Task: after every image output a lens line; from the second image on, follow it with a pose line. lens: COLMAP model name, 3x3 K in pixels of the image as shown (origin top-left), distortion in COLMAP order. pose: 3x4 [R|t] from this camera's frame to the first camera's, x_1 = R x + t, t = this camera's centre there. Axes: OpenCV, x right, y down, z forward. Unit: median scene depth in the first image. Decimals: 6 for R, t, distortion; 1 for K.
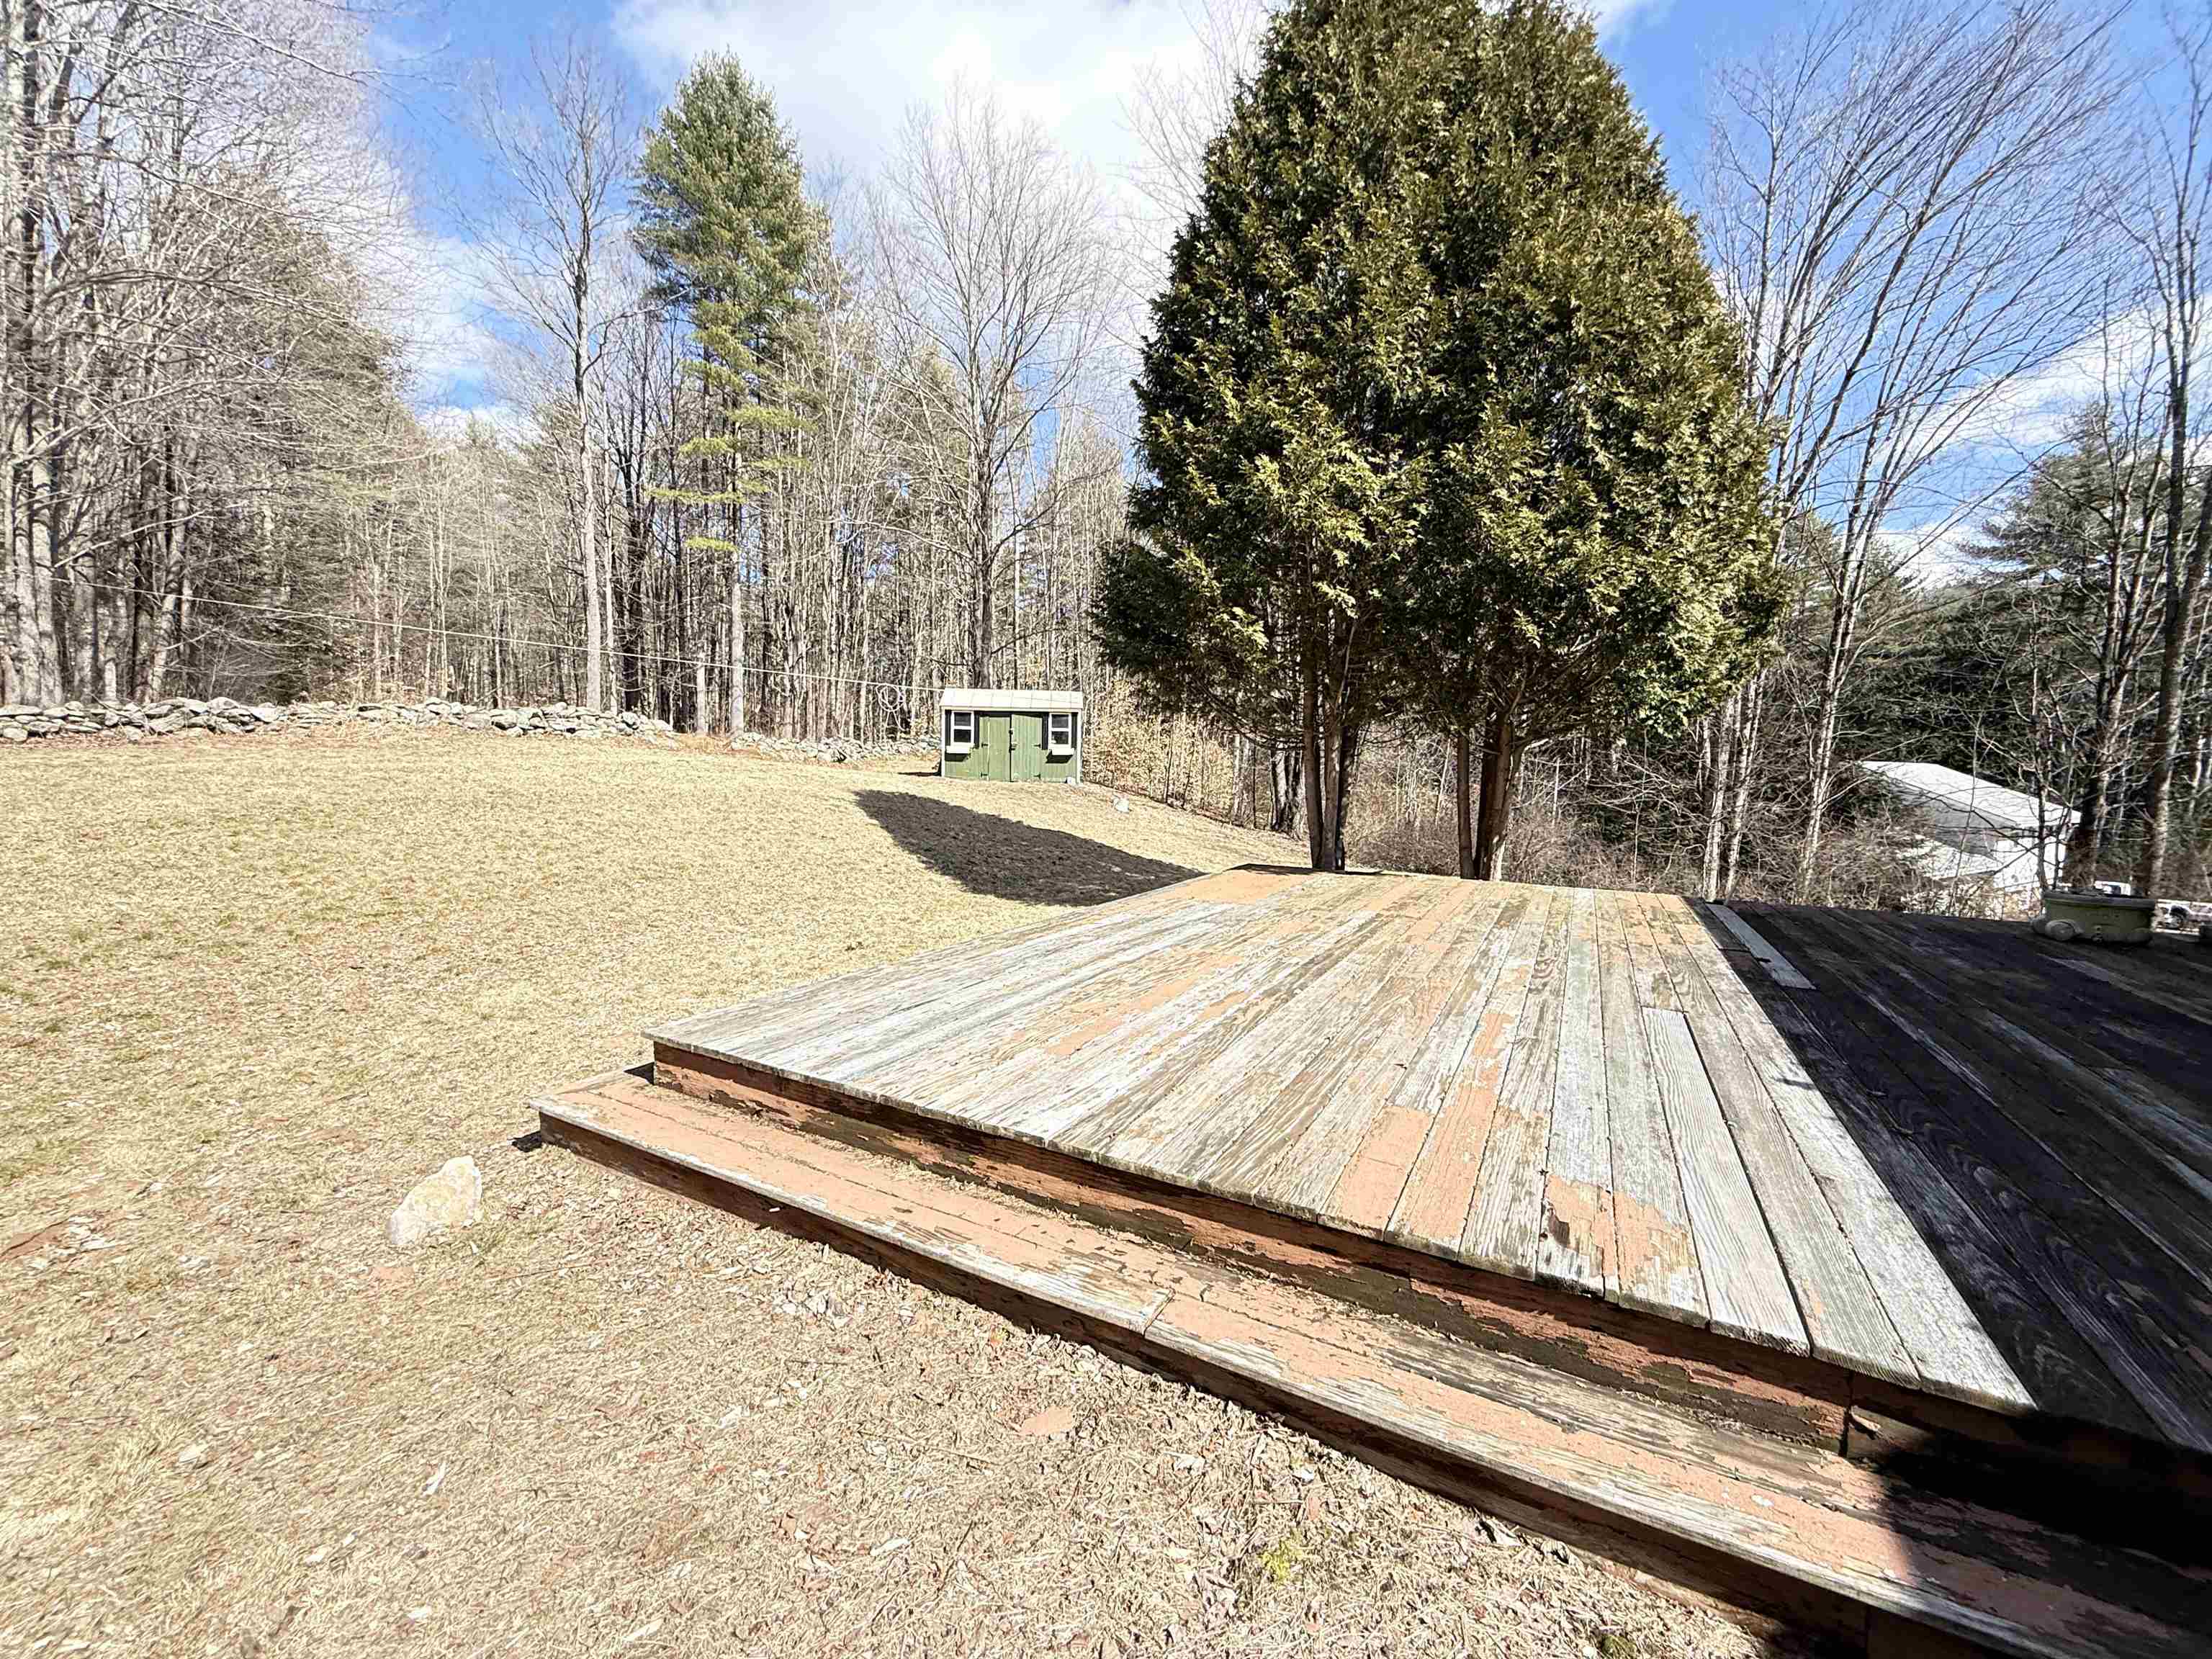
lens RADIAL K [[904.4, 0, 1117.6], [0, 904.4, 851.3], [0, 0, 1]] dist [-0.002733, -0.000080]
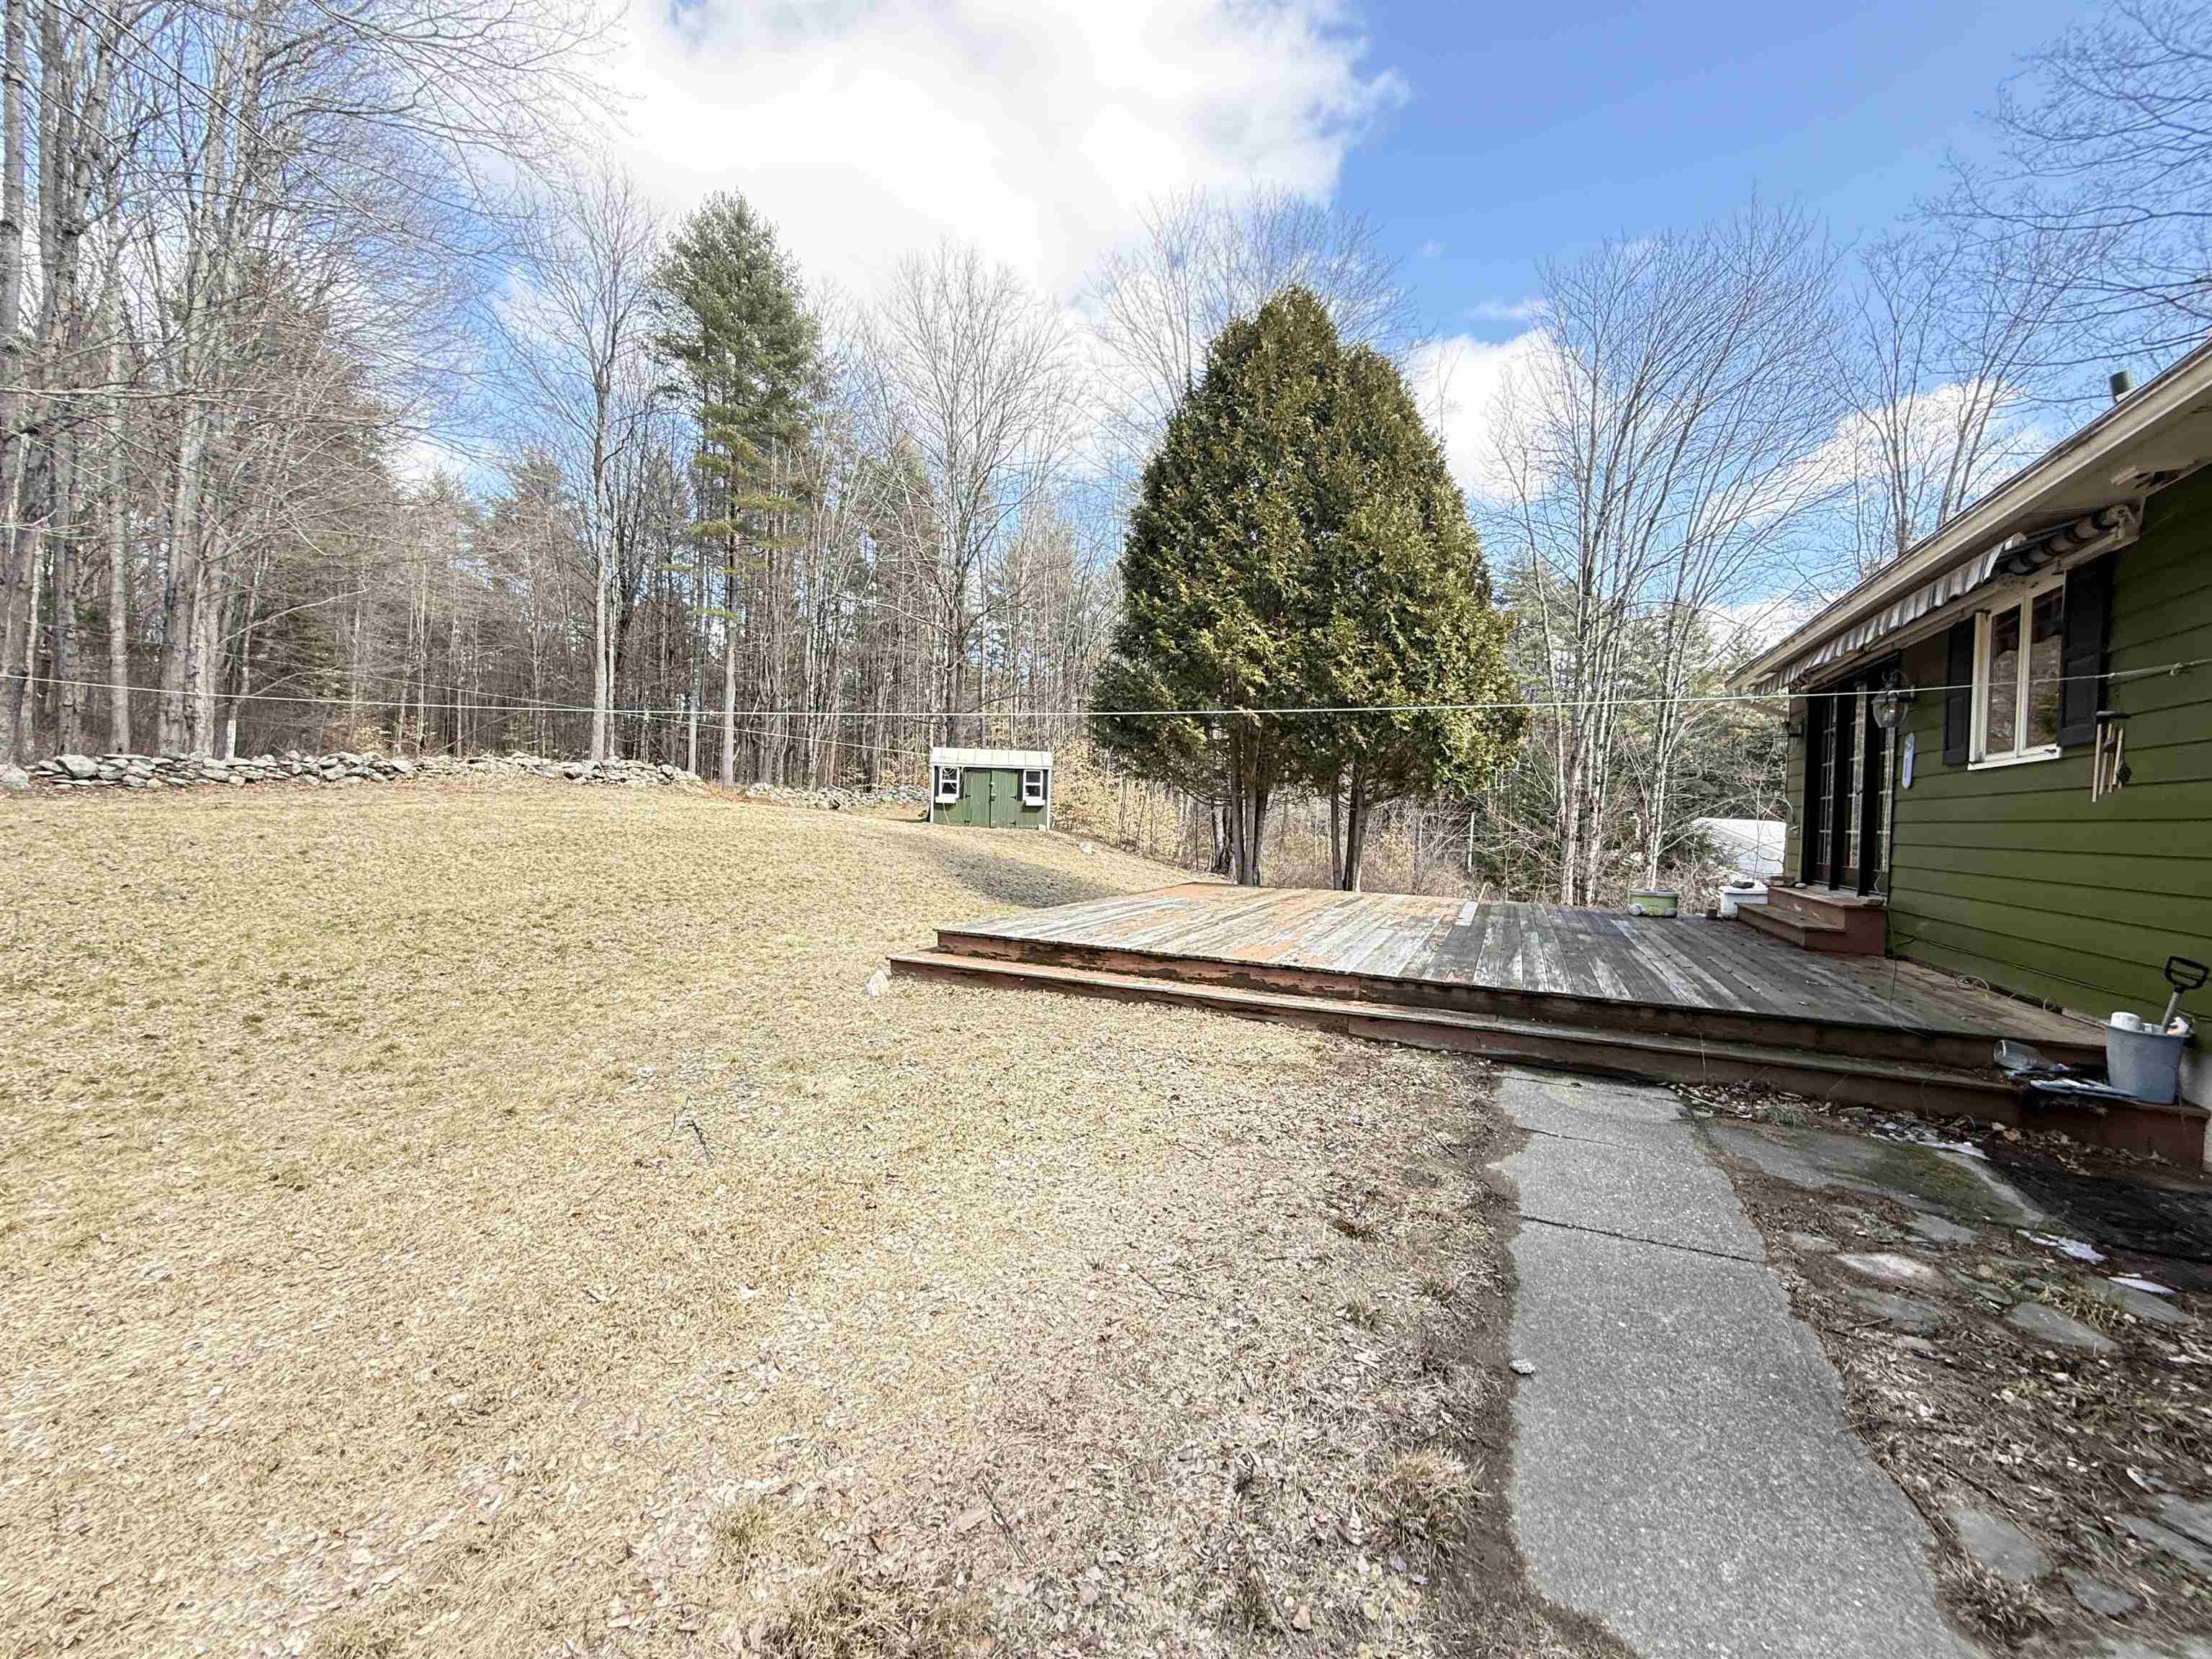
lens RADIAL K [[882.0, 0, 1103.1], [0, 882.0, 828.0], [0, 0, 1]] dist [-0.002097, -0.000464]
pose [[0.998972, 0.010999, 0.043979, -0.075510], [-0.007435, 0.996735, -0.080399, 0.046137], [-0.044720, 0.079989, 0.995792, -0.474468]]
